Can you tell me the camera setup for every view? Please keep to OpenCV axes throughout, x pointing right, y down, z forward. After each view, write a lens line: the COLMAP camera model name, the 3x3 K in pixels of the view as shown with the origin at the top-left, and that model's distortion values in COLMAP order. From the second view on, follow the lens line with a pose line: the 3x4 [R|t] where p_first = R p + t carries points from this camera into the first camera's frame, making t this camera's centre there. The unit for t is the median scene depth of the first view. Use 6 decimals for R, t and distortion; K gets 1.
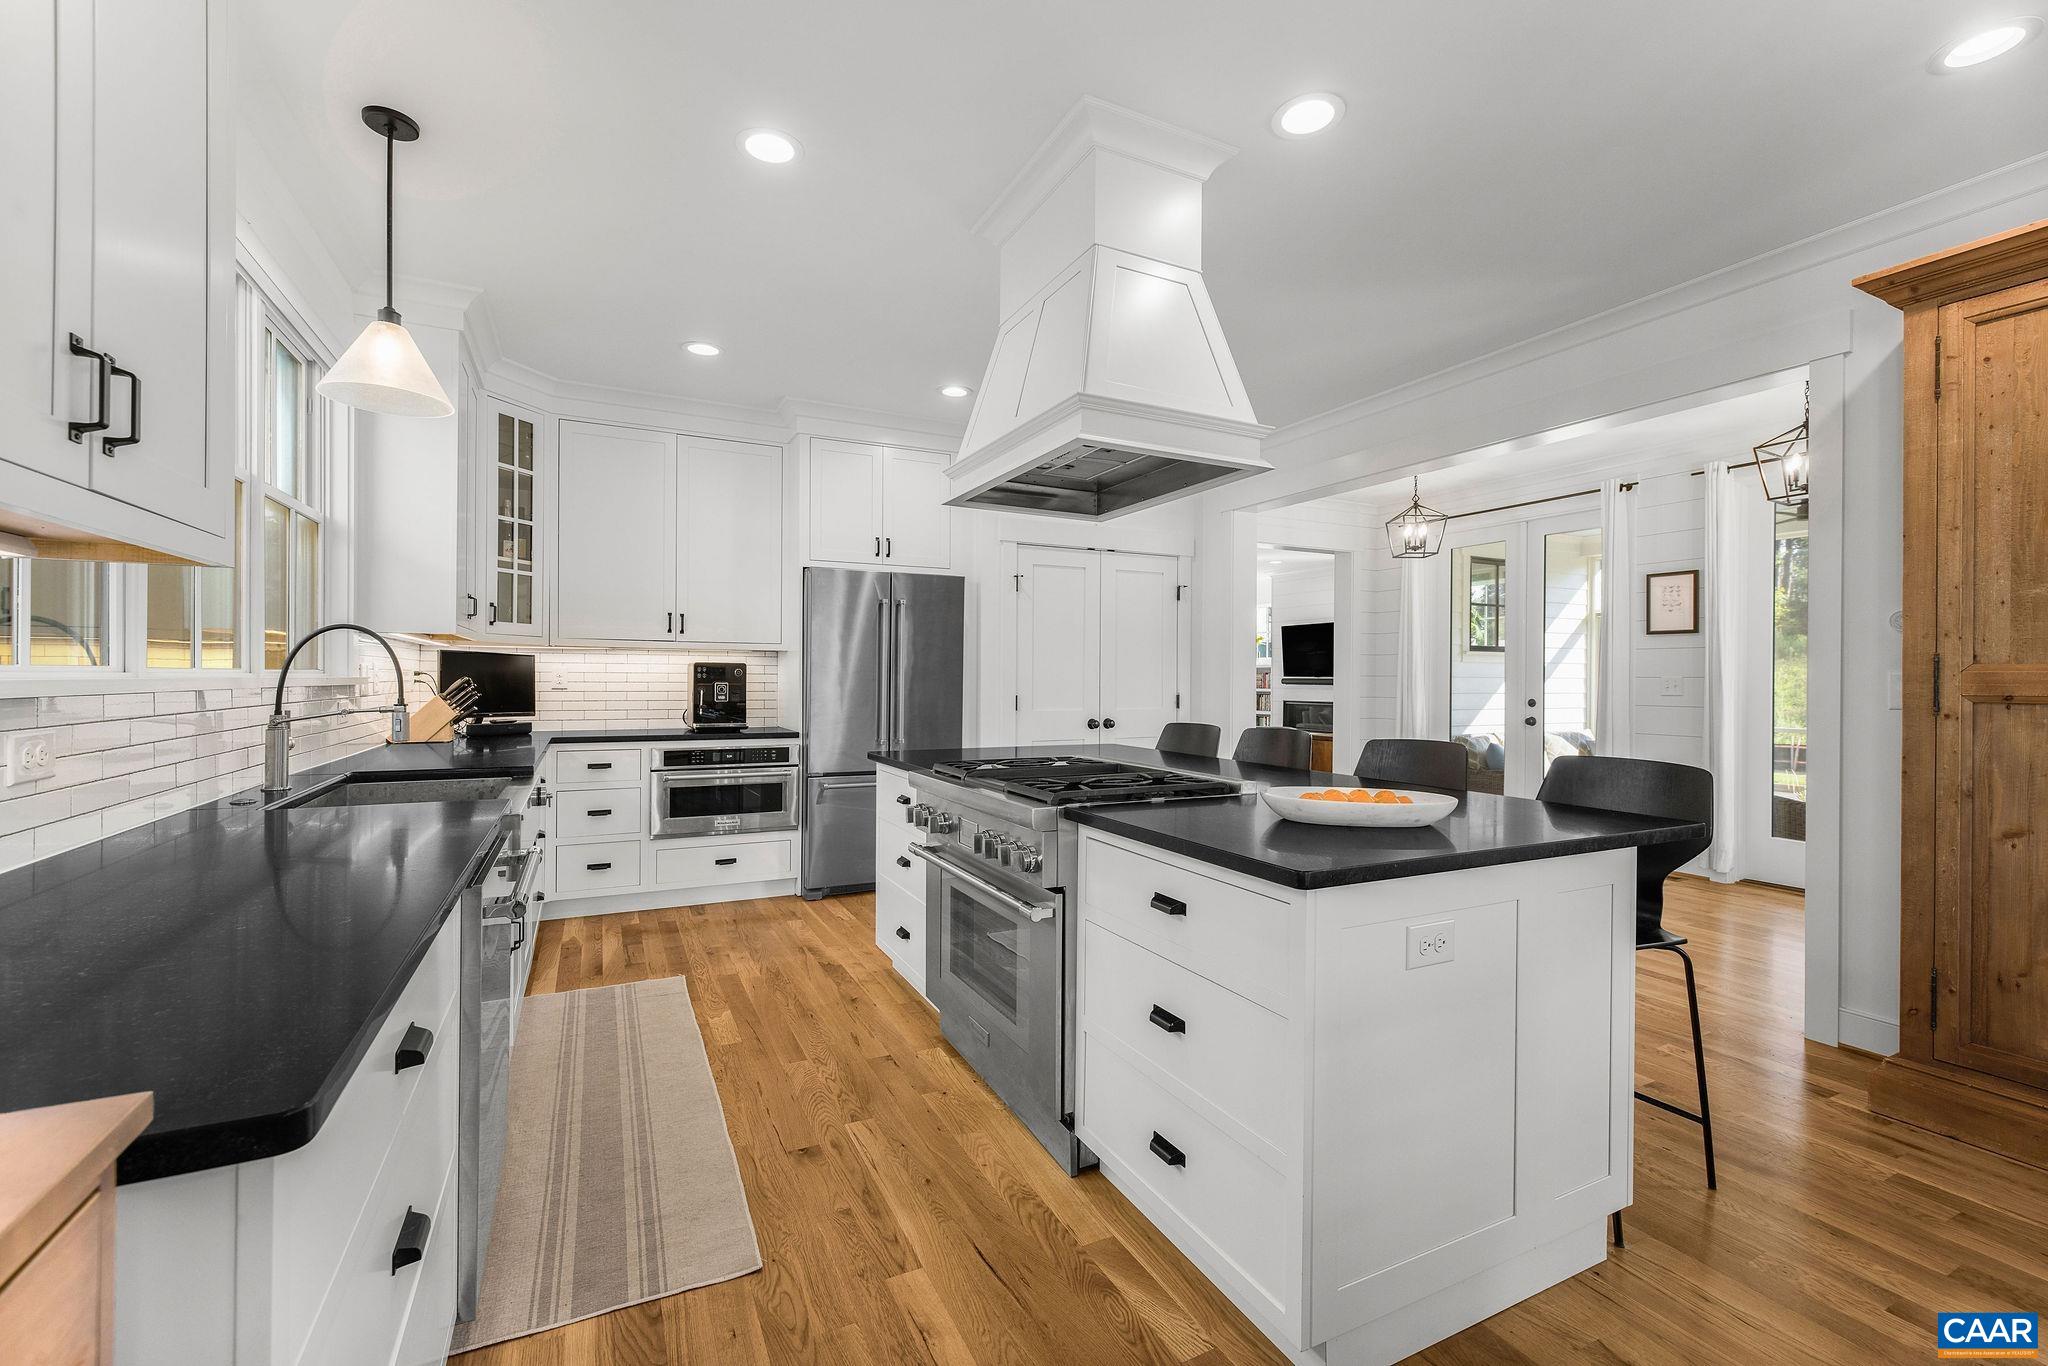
lens RADIAL K [[867.4, 0, 1023.9], [0, 867.4, 681.5], [0, 0, 1]] dist [0.001701, -0.000094]
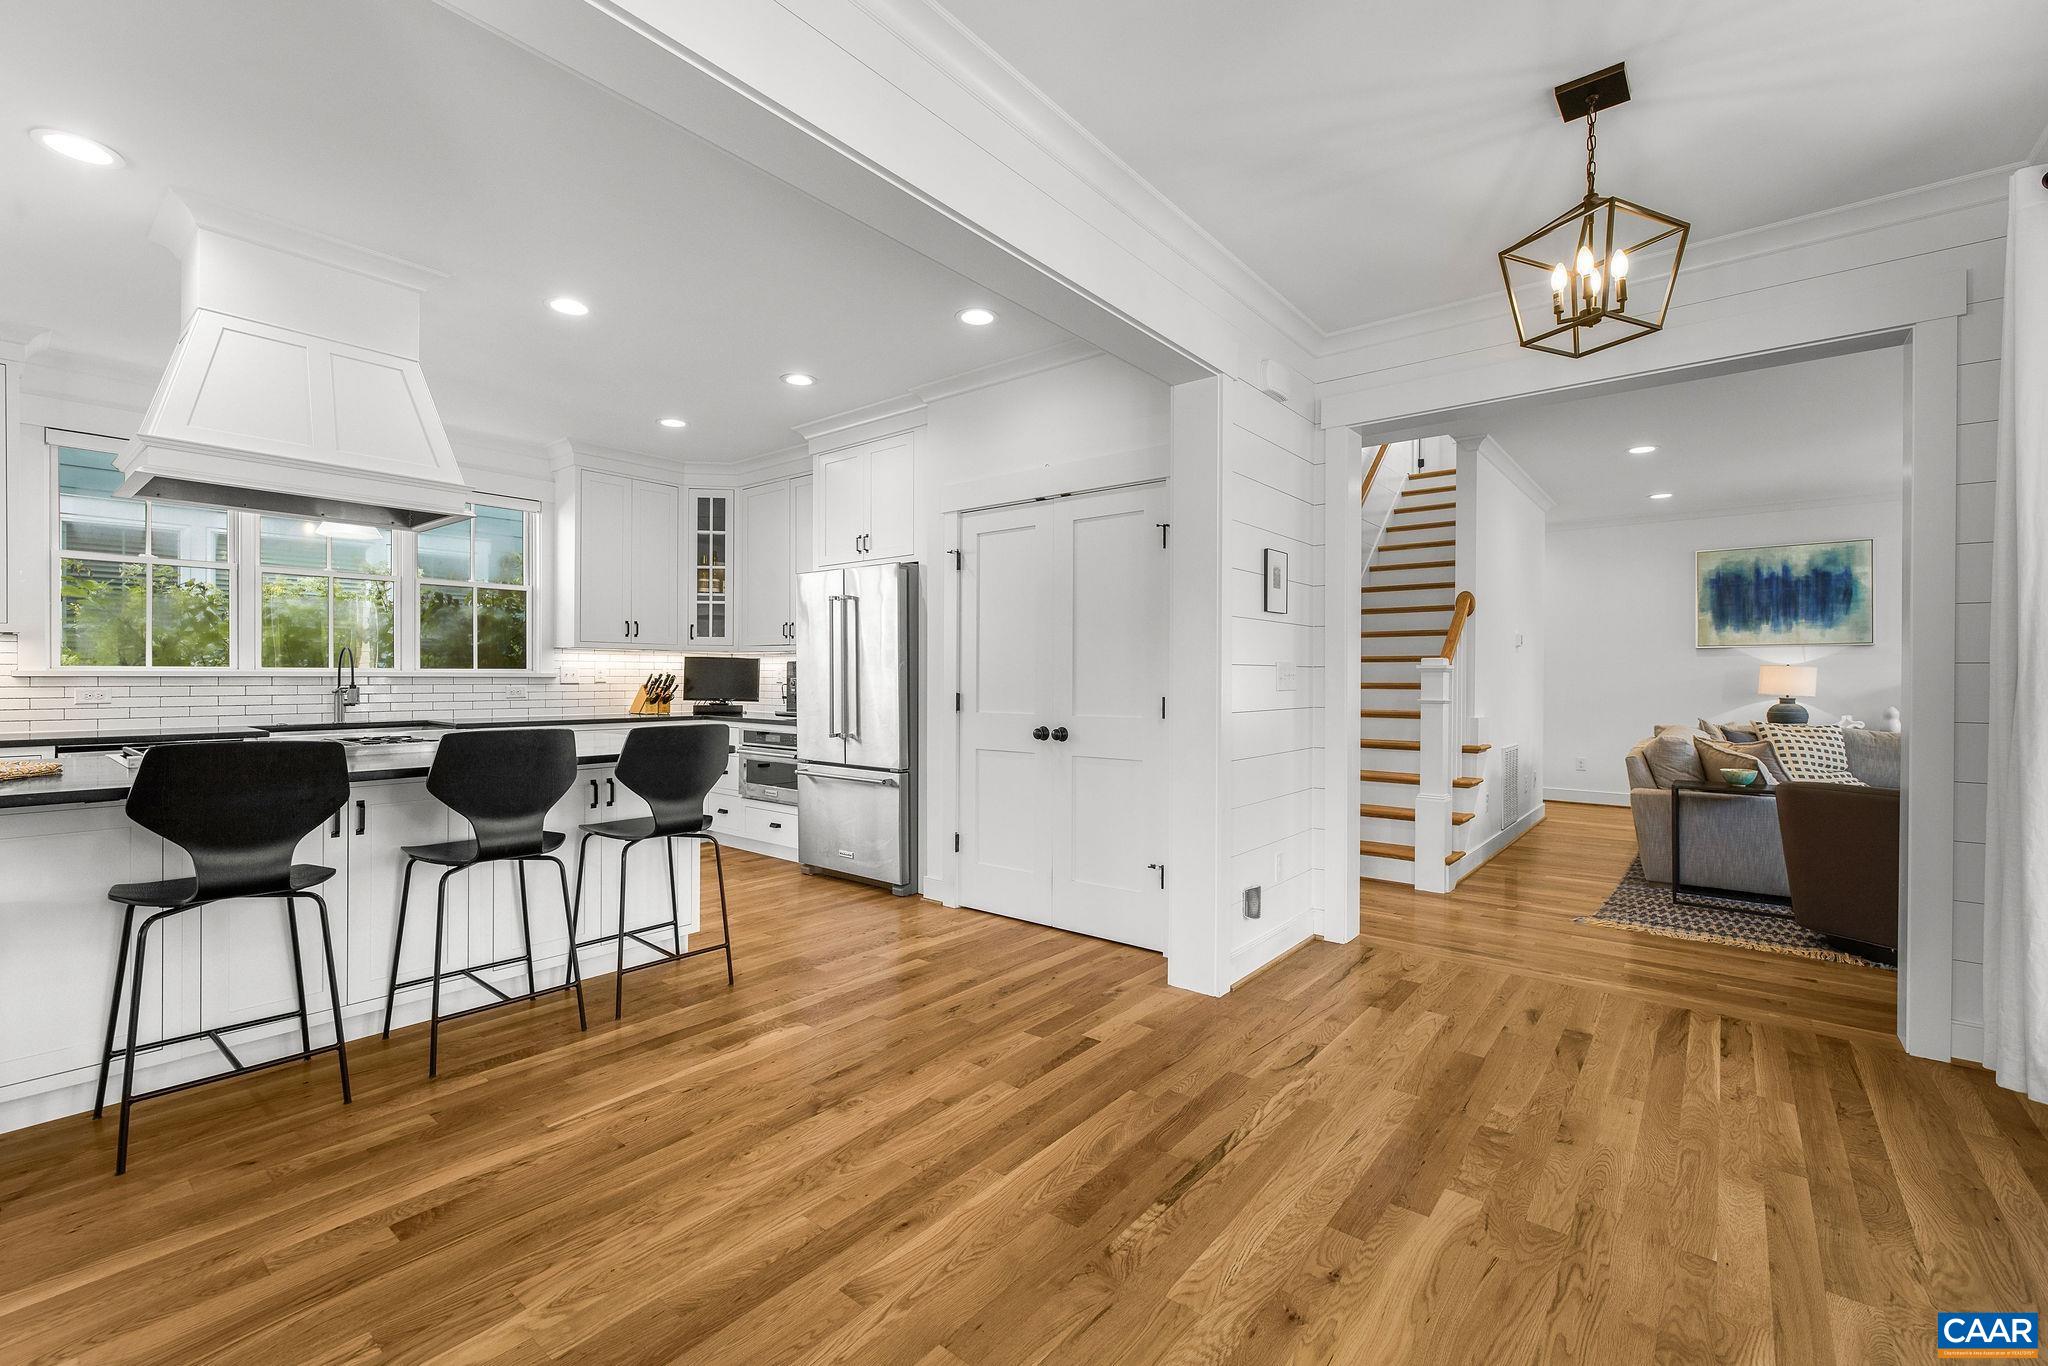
lens RADIAL K [[867.4, 0, 1024.1], [0, 867.4, 680.8], [0, 0, 1]] dist [0.001701, -0.000094]
pose [[0.413050, -0.000098, -0.910709, 0.971999], [-0.005400, 0.999982, -0.002557, 0.007724], [0.910693, 0.005974, 0.413042, 0.877080]]
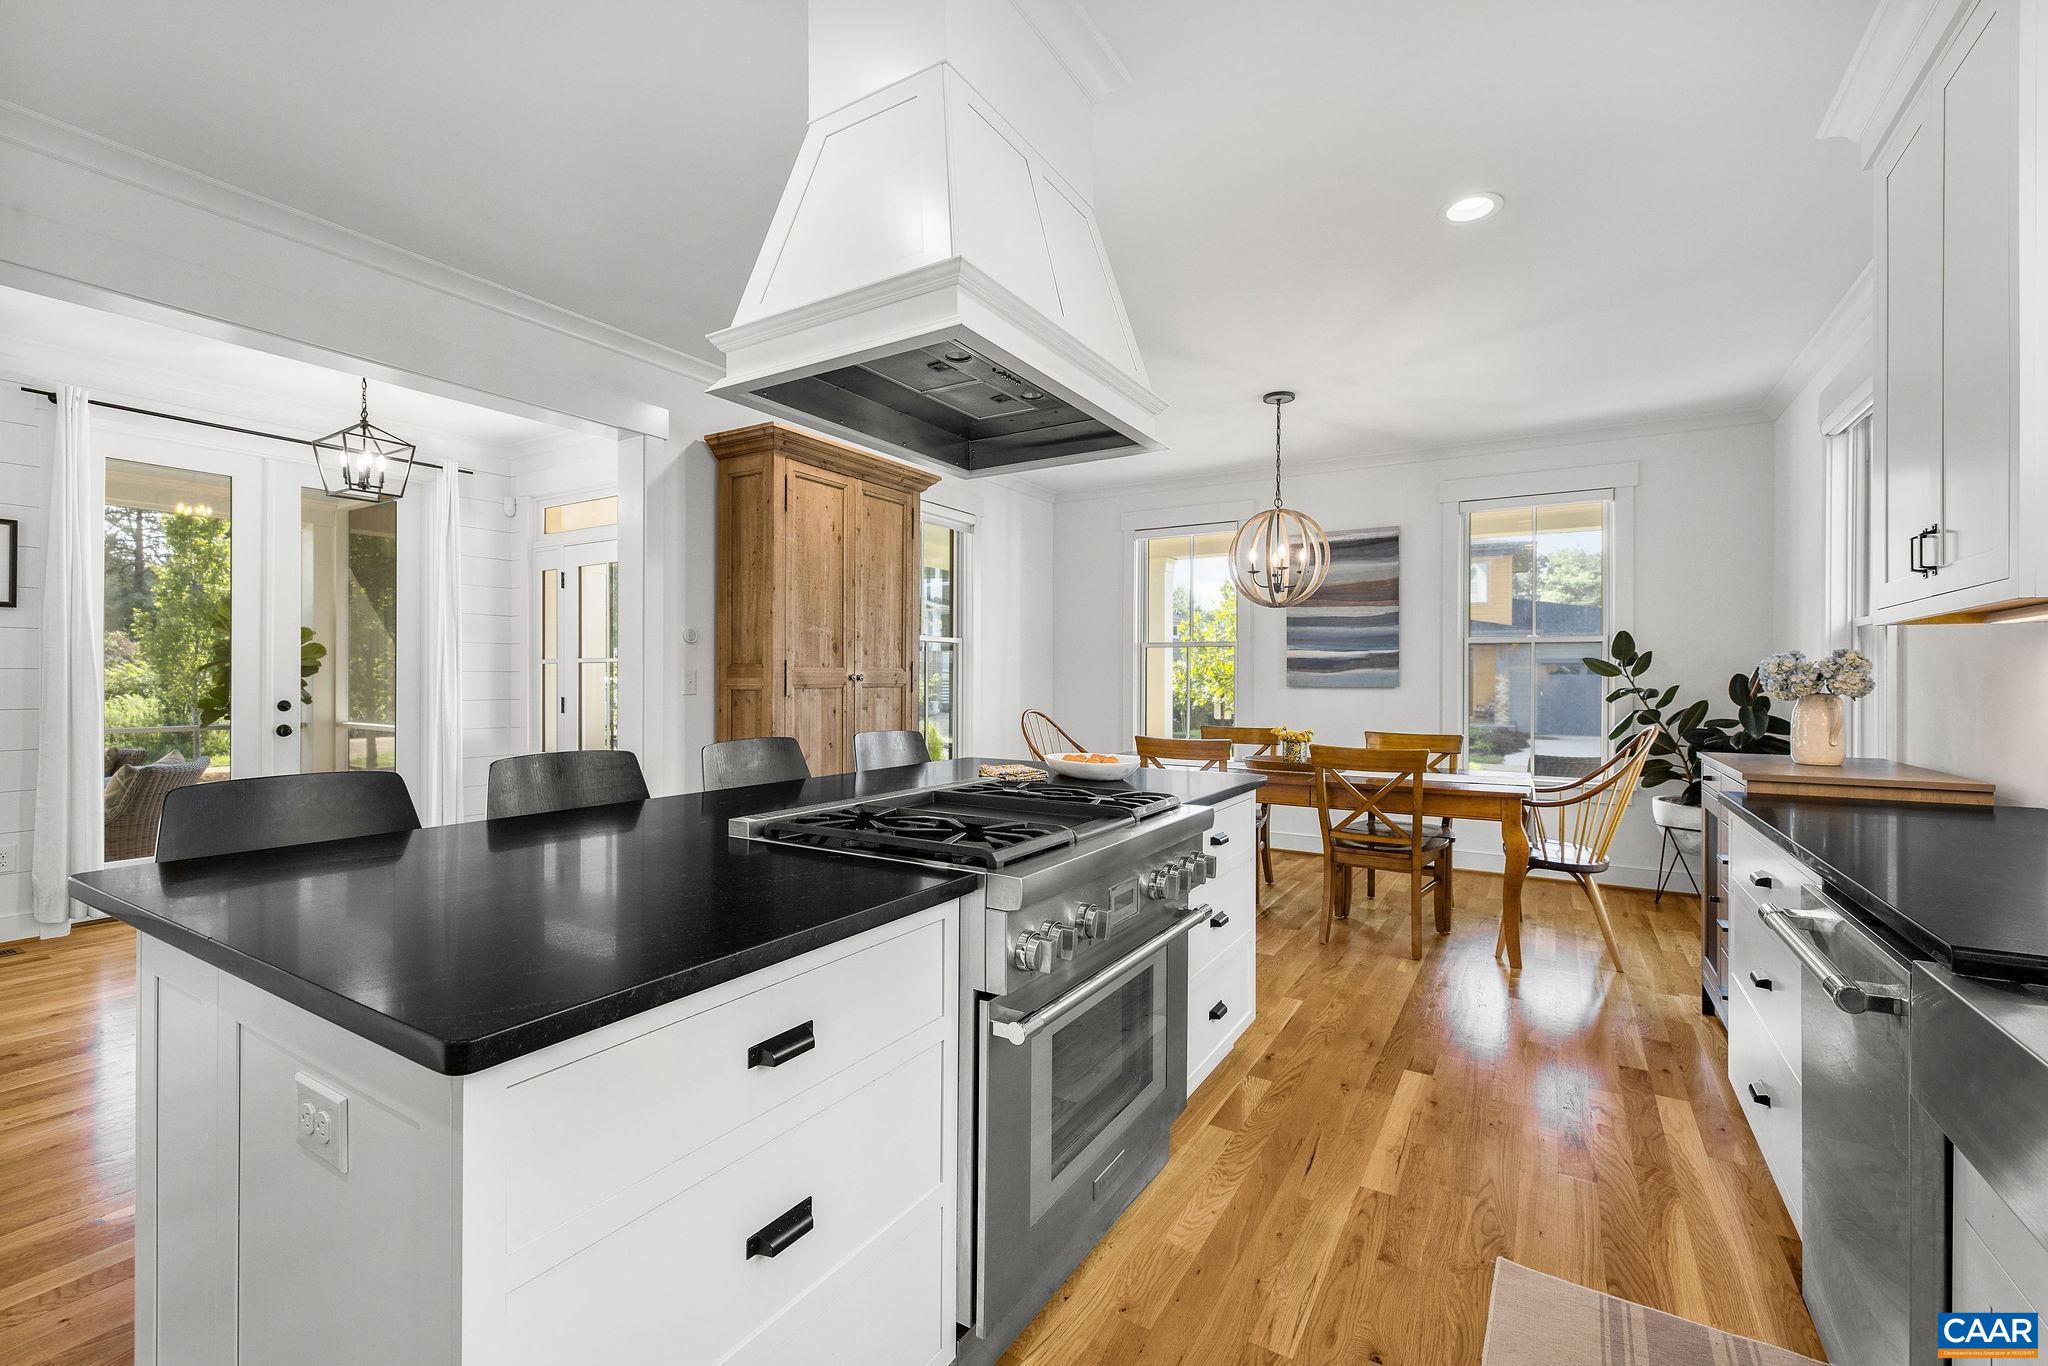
lens RADIAL K [[867.4, 0, 1025.1], [0, 867.4, 674.1], [0, 0, 1]] dist [0.001701, -0.000094]
pose [[-0.533358, -0.005518, 0.845872, -0.361540], [-0.003617, 0.999984, 0.004243, -0.007825], [-0.845882, -0.000796, -0.533369, 0.841440]]
